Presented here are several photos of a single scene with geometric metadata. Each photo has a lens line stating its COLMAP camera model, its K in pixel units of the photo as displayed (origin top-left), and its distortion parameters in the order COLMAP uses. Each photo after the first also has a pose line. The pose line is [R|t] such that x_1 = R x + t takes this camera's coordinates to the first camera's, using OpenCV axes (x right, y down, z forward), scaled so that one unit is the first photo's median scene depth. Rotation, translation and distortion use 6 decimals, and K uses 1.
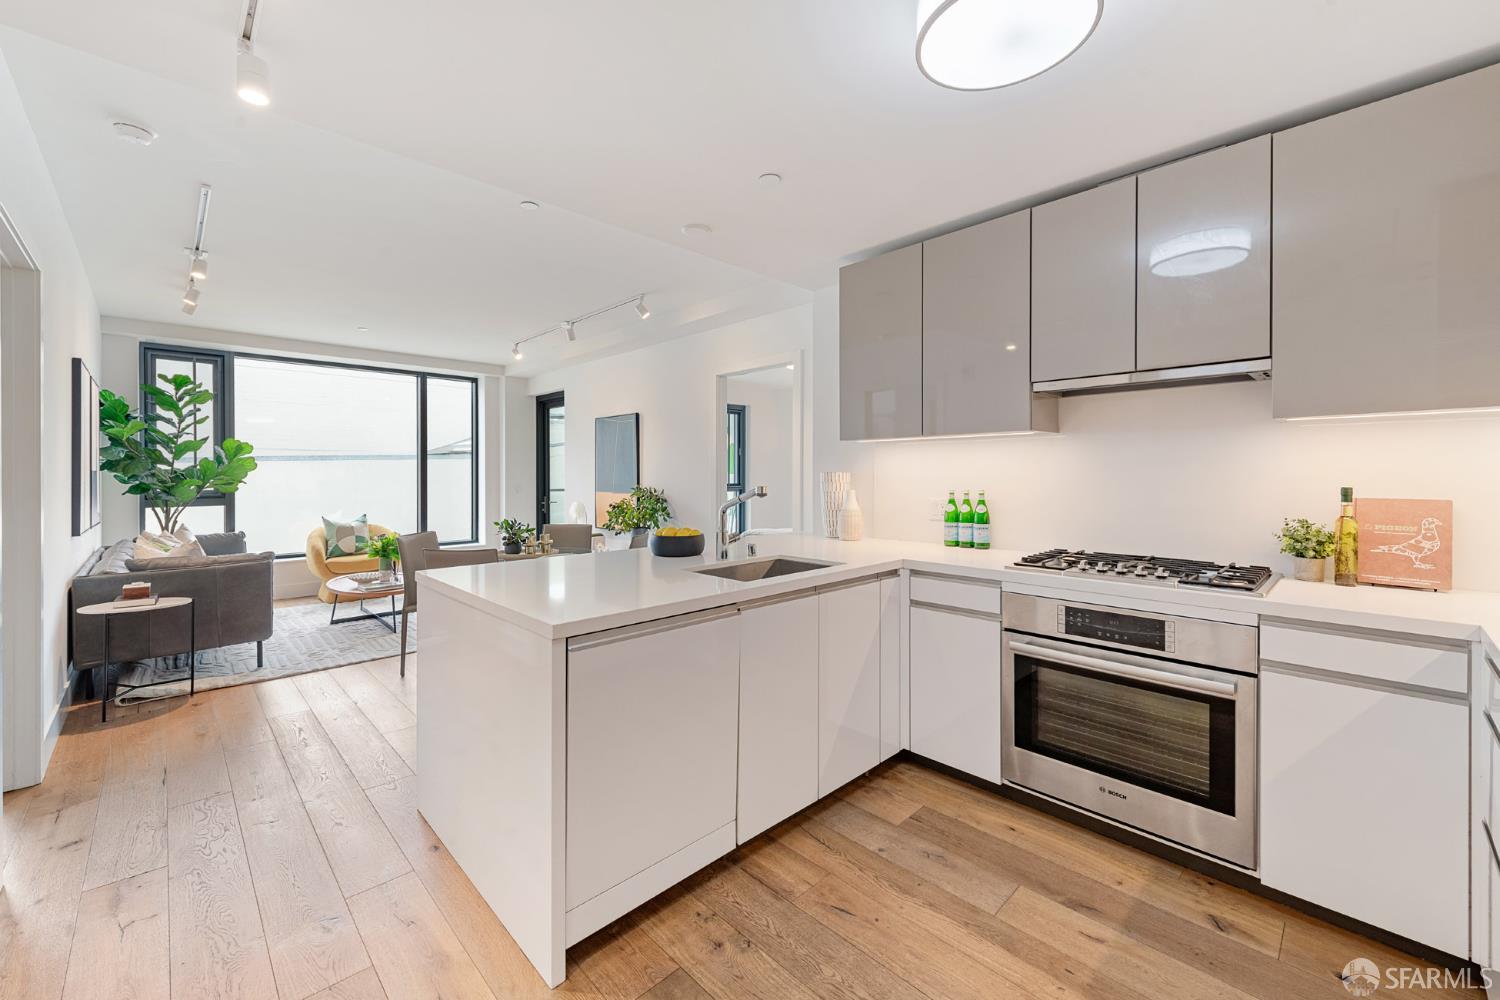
lens RADIAL K [[617.5, 0, 745.2], [0, 617.5, 478.3], [0, 0, 1]] dist [-0.000062, -0.000221]
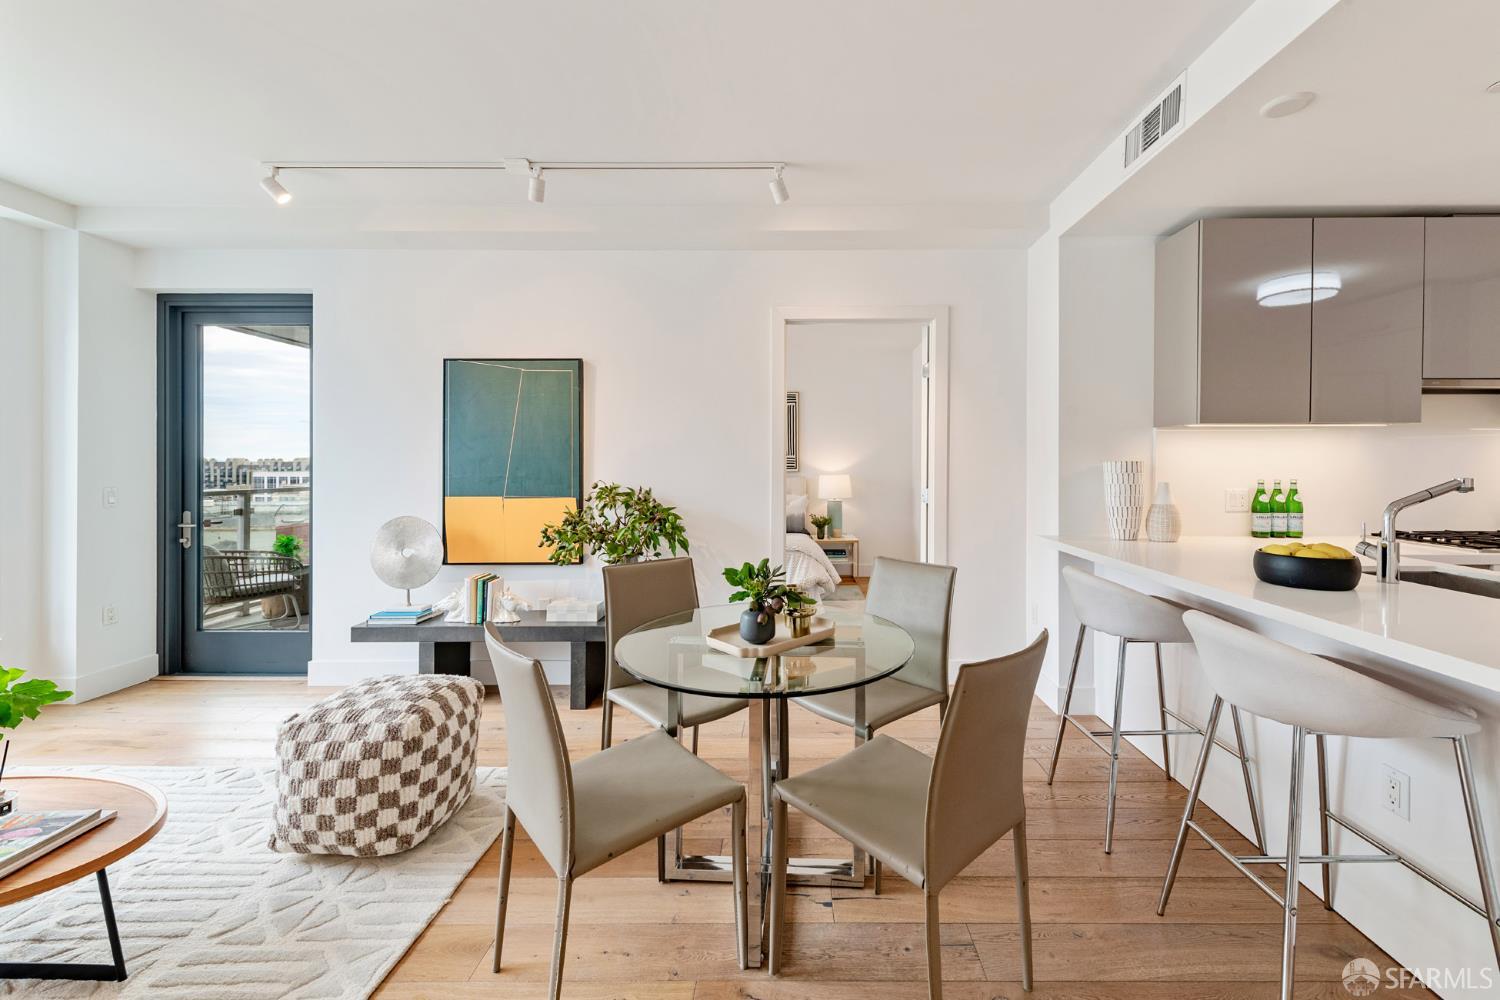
lens RADIAL K [[603.2, 0, 785.6], [0, 603.2, 469.9], [0, 0, 1]] dist [0.003954, 0.000051]
pose [[0.688332, 0.004231, 0.725383, -0.882589], [0.001410, 0.999973, -0.007170, 0.008988], [-0.725394, 0.005958, 0.688308, 0.883353]]
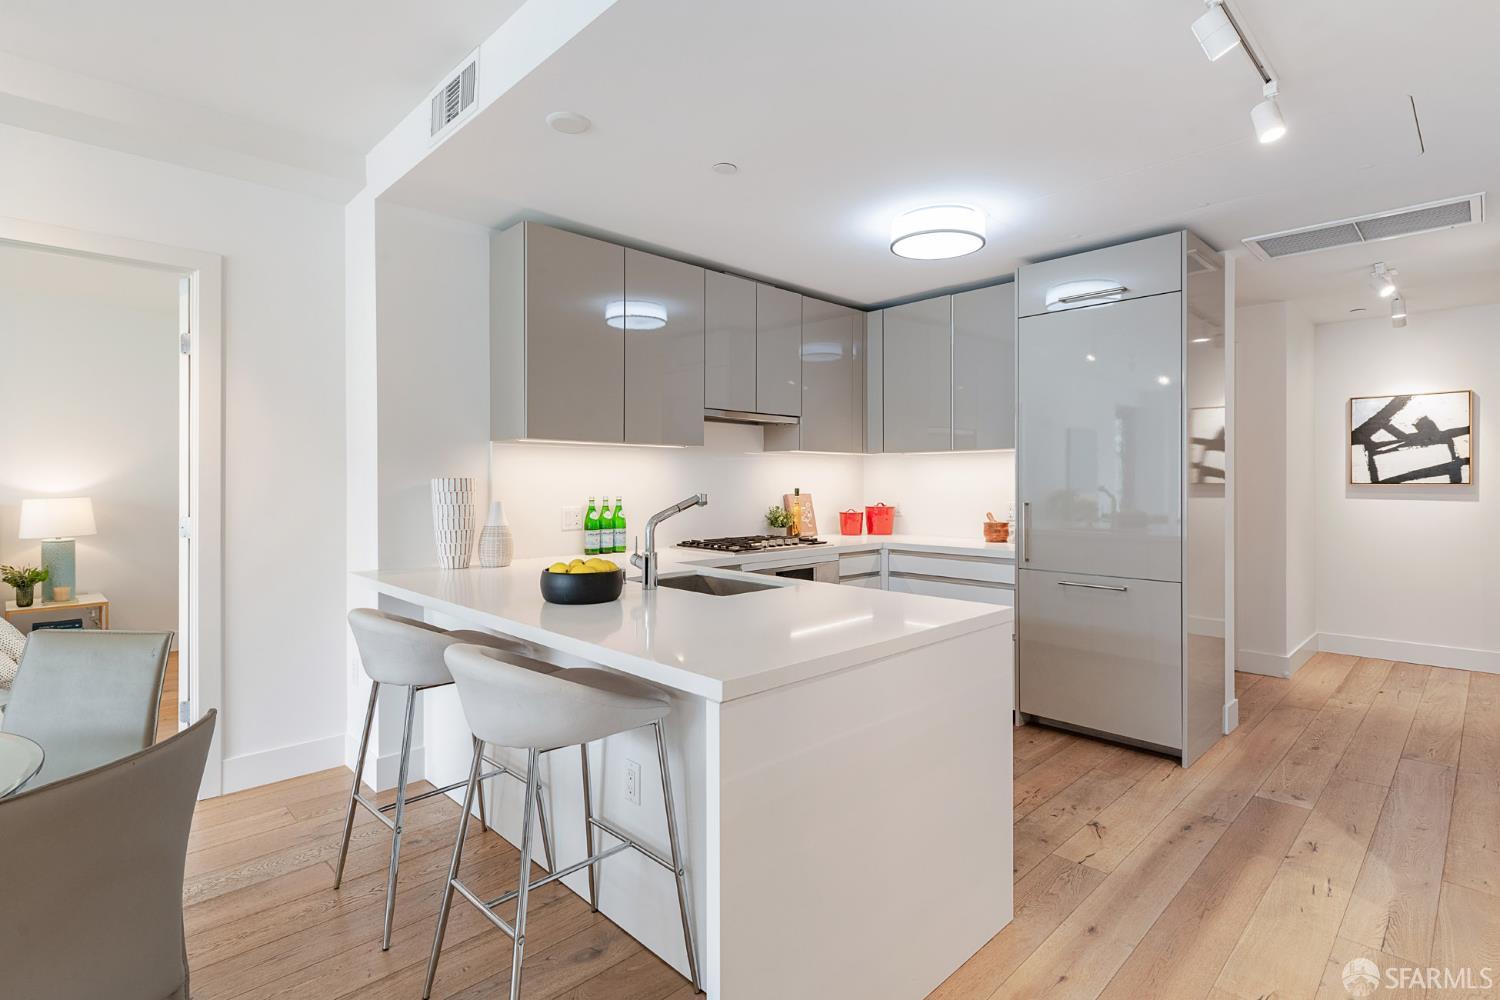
lens RADIAL K [[729.3, 0, 750.3], [0, 729.3, 488.4], [0, 0, 1]] dist [-0.000237, -0.000232]
pose [[-0.025457, 0.001750, 0.999674, -0.833110], [0.012240, 0.999924, -0.001439, 0.009699], [-0.999601, 0.012200, -0.025477, 0.773846]]
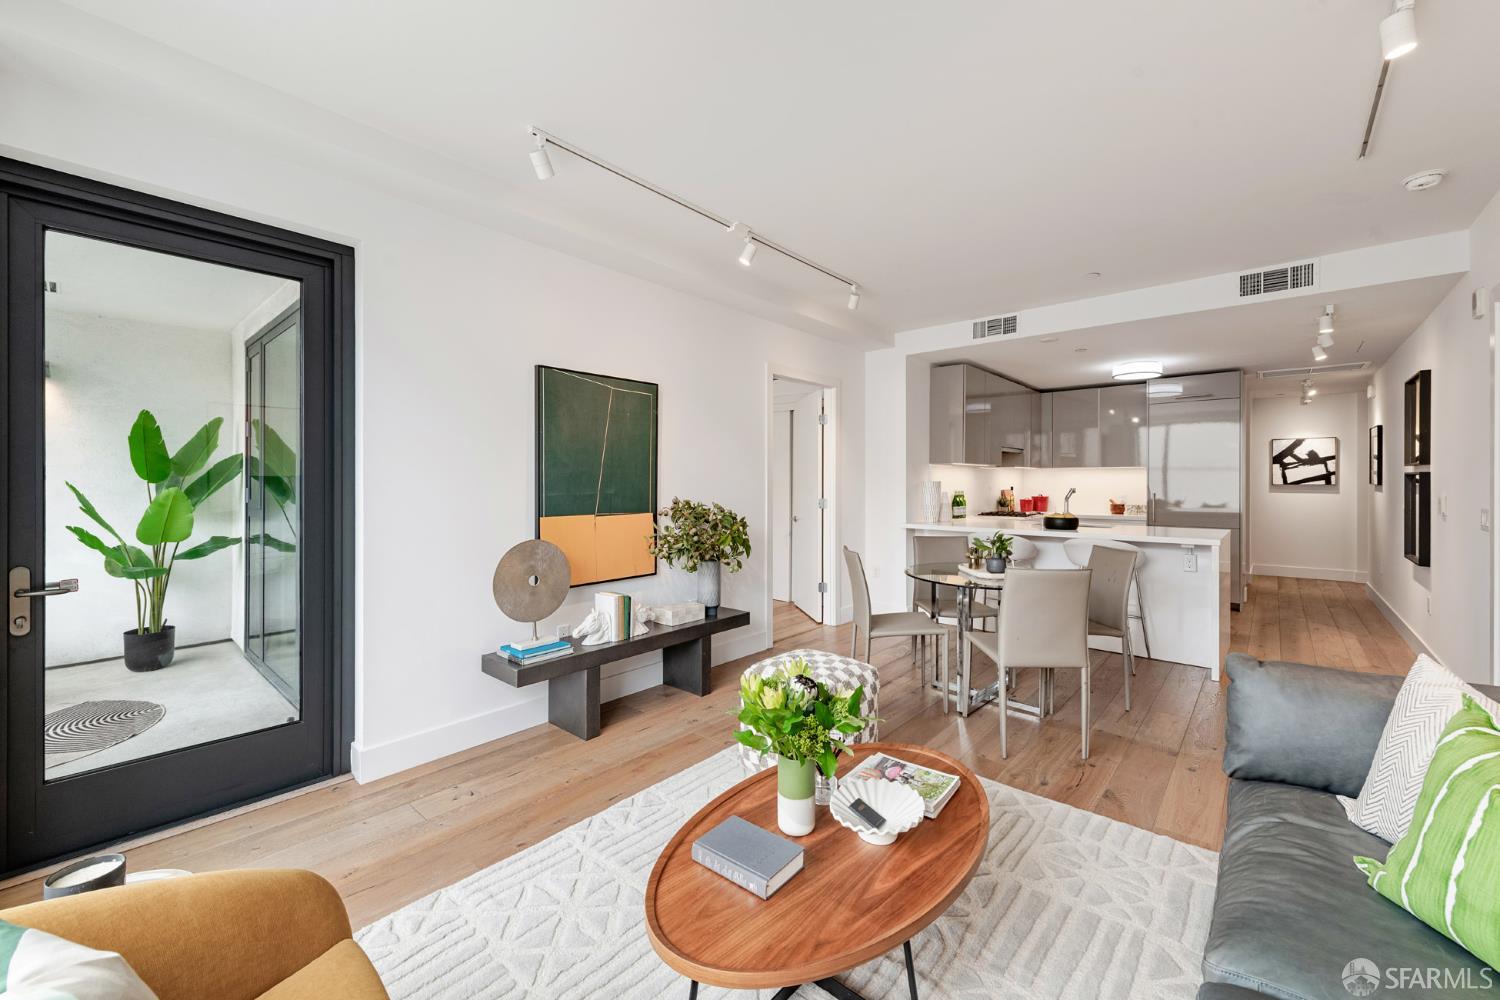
lens RADIAL K [[588.0, 0, 749.9], [0, 588.0, 488.2], [0, 0, 1]] dist [0.002151, 0.000182]
pose [[-0.094380, 0.002997, 0.995532, -1.517517], [0.011482, 0.999932, -0.001921, 0.007163], [-0.995470, 0.011250, -0.094408, 1.840533]]
